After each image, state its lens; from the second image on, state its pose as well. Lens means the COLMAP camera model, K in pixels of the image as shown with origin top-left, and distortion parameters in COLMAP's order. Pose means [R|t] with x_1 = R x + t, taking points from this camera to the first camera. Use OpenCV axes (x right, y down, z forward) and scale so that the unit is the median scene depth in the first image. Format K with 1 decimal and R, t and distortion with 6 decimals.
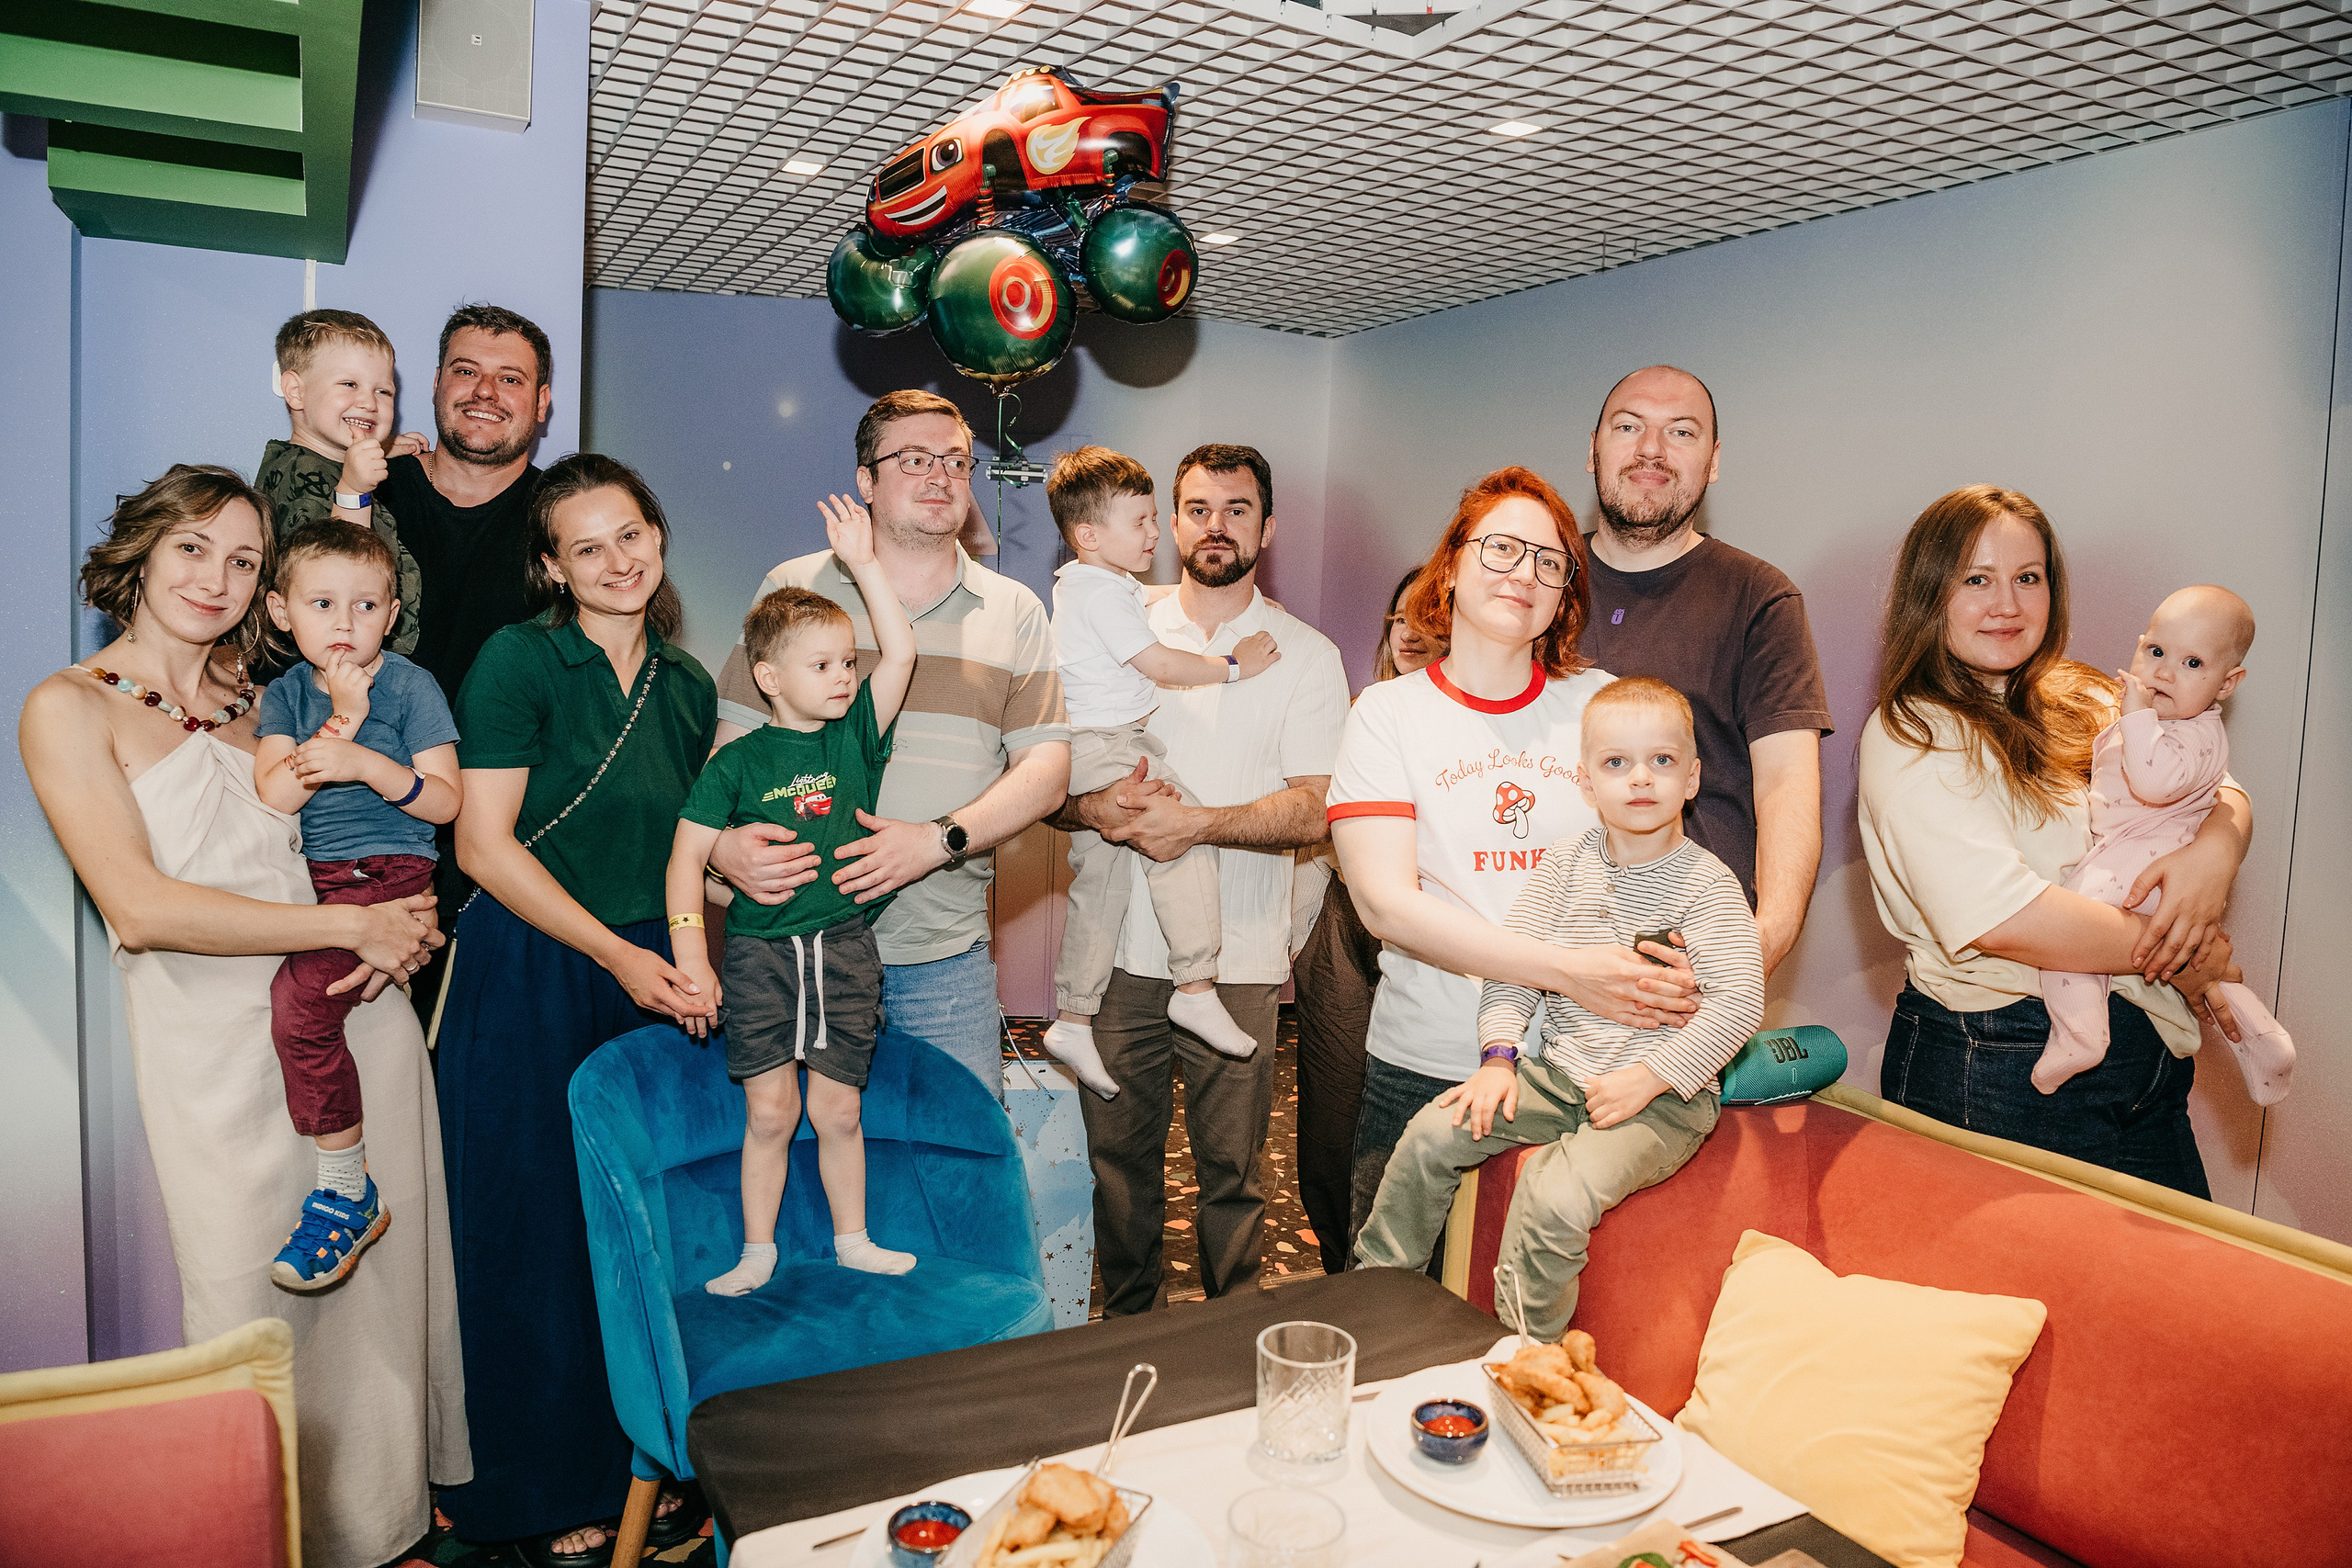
lens RADIAL K [[1641.2, 0, 1176.0], [0, 1641.2, 784.0], [0, 0, 1]] dist [-0.057211, 0.003092]
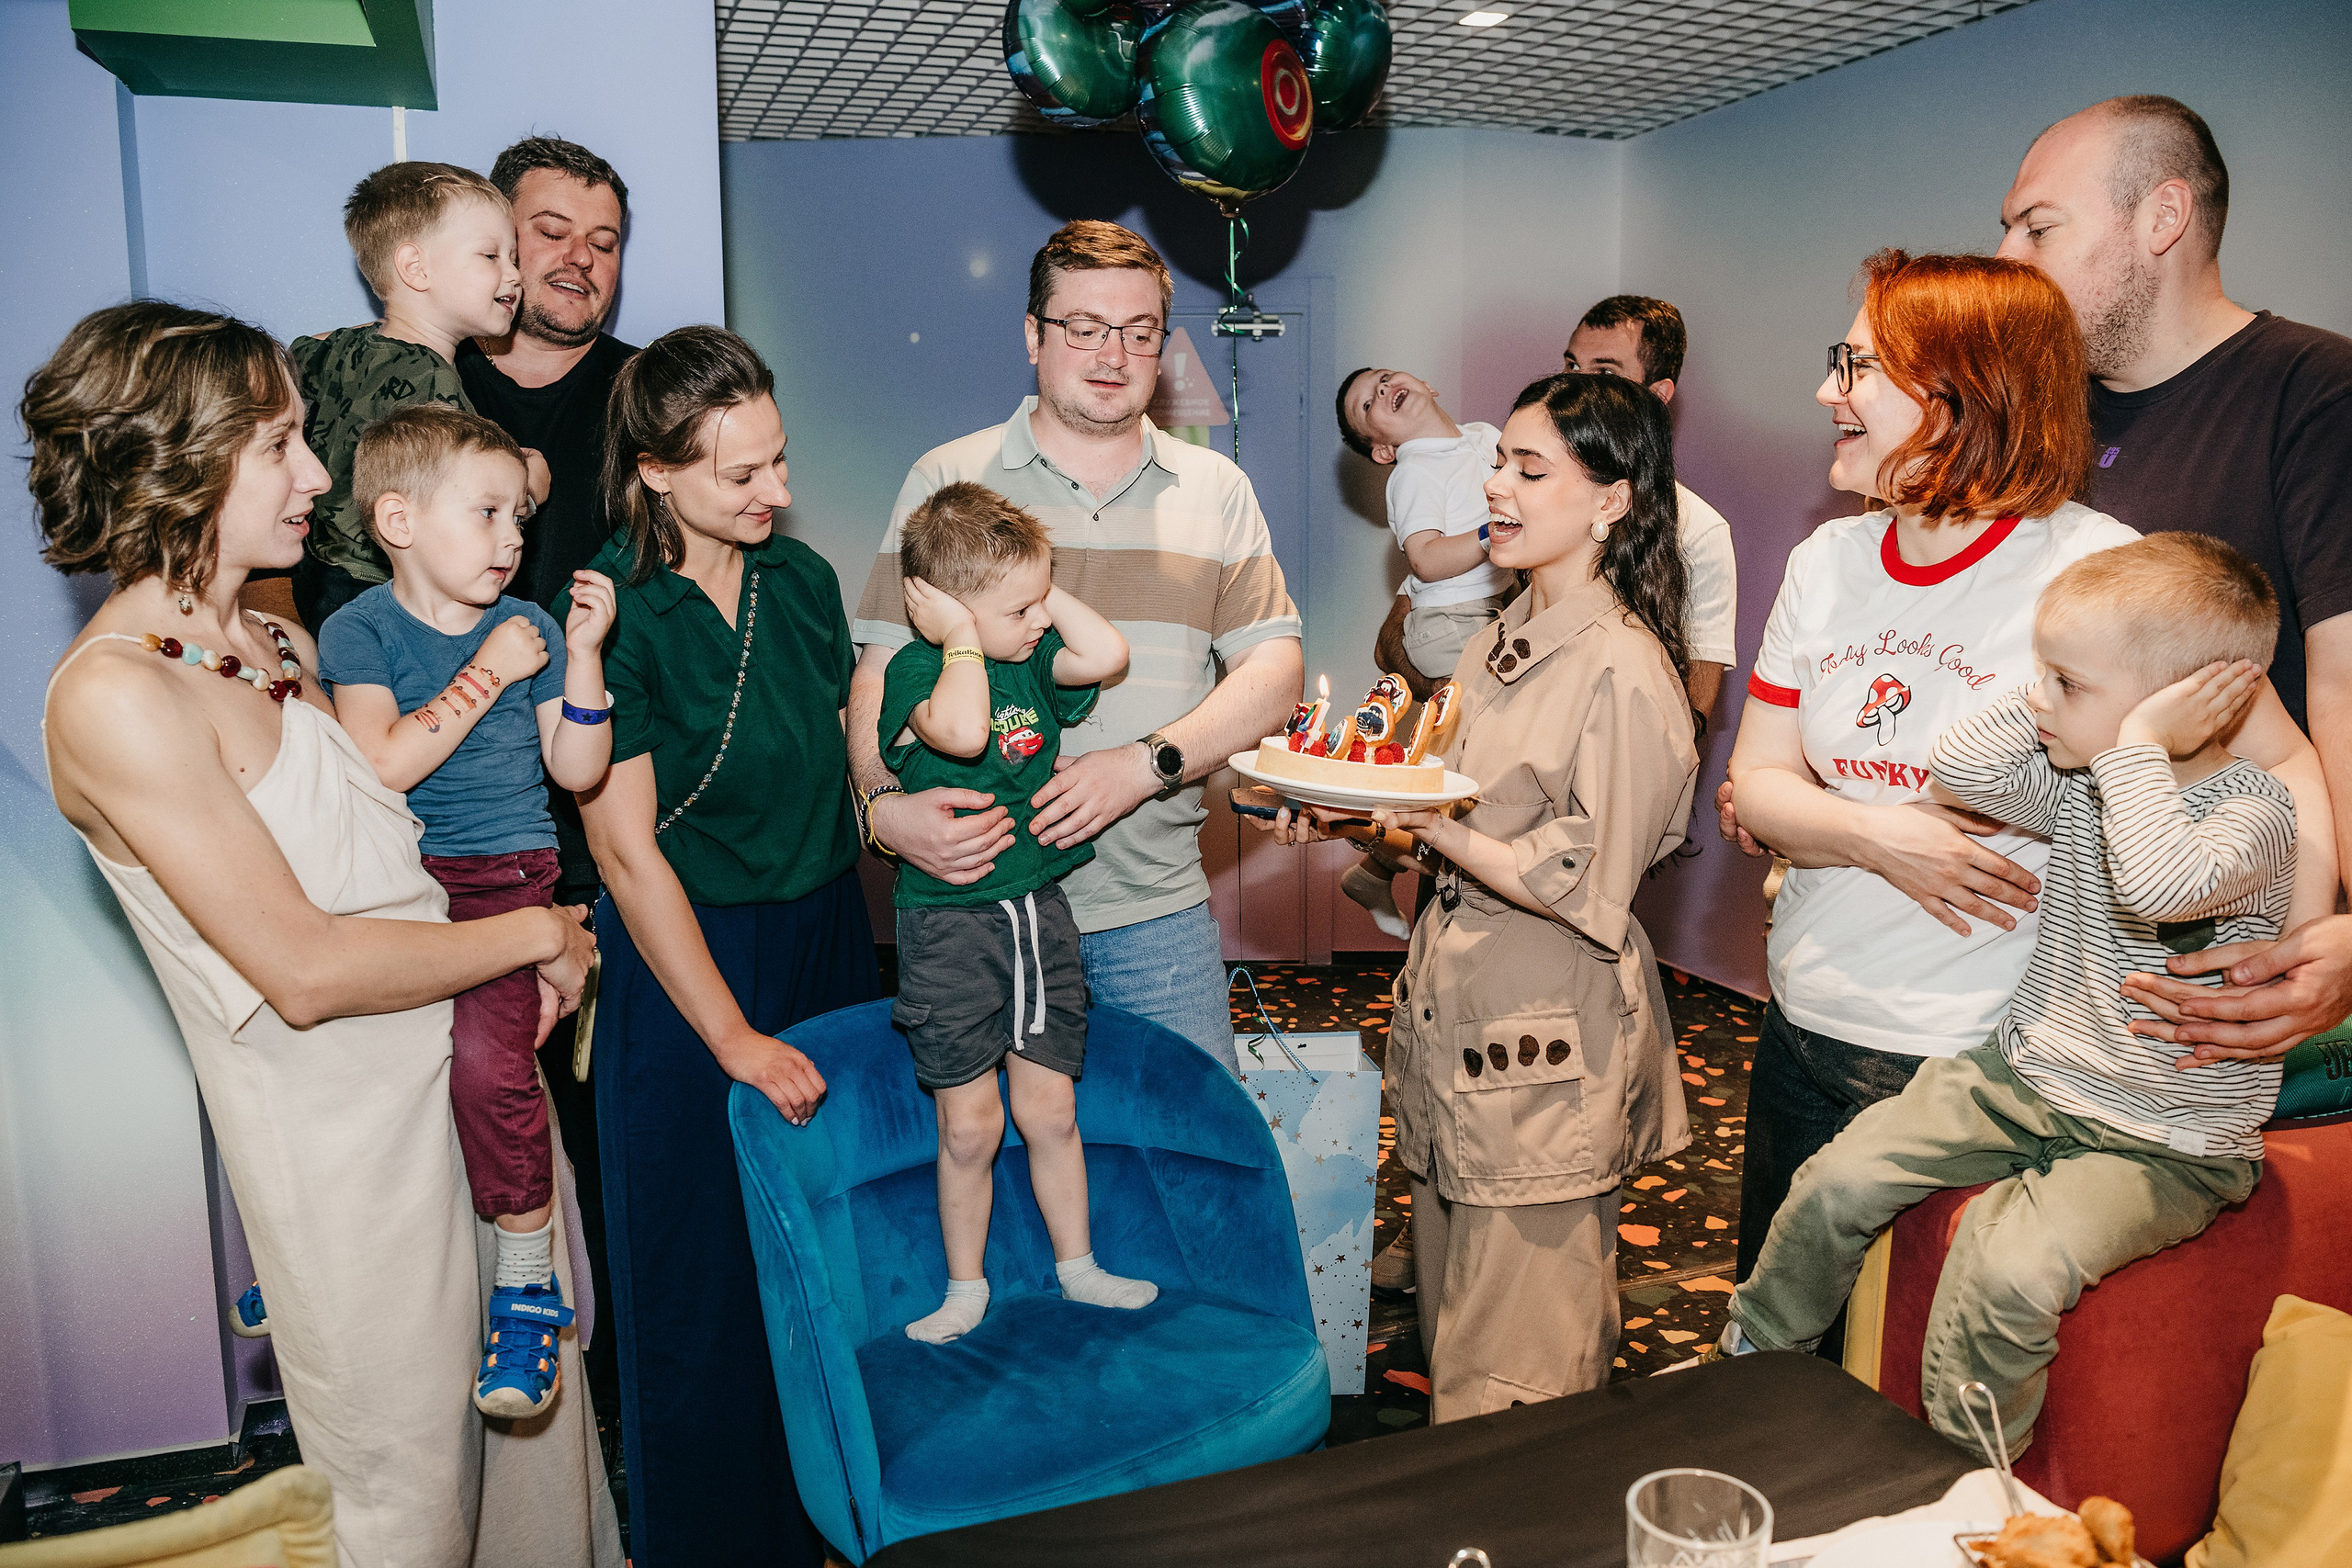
lens RADIAL K [[1843.1, 0, 1176.0], [0, 1843.1, 784.0], [0, 0, 1]] dist [-0.044203, 0.006783]
pose [[0.989283, -0.027954, -0.143308, -0.011481], [0.035598, 0.998061, 0.051051, -0.008503], [0.141603, -0.055605, 0.988361, 0.109341]]
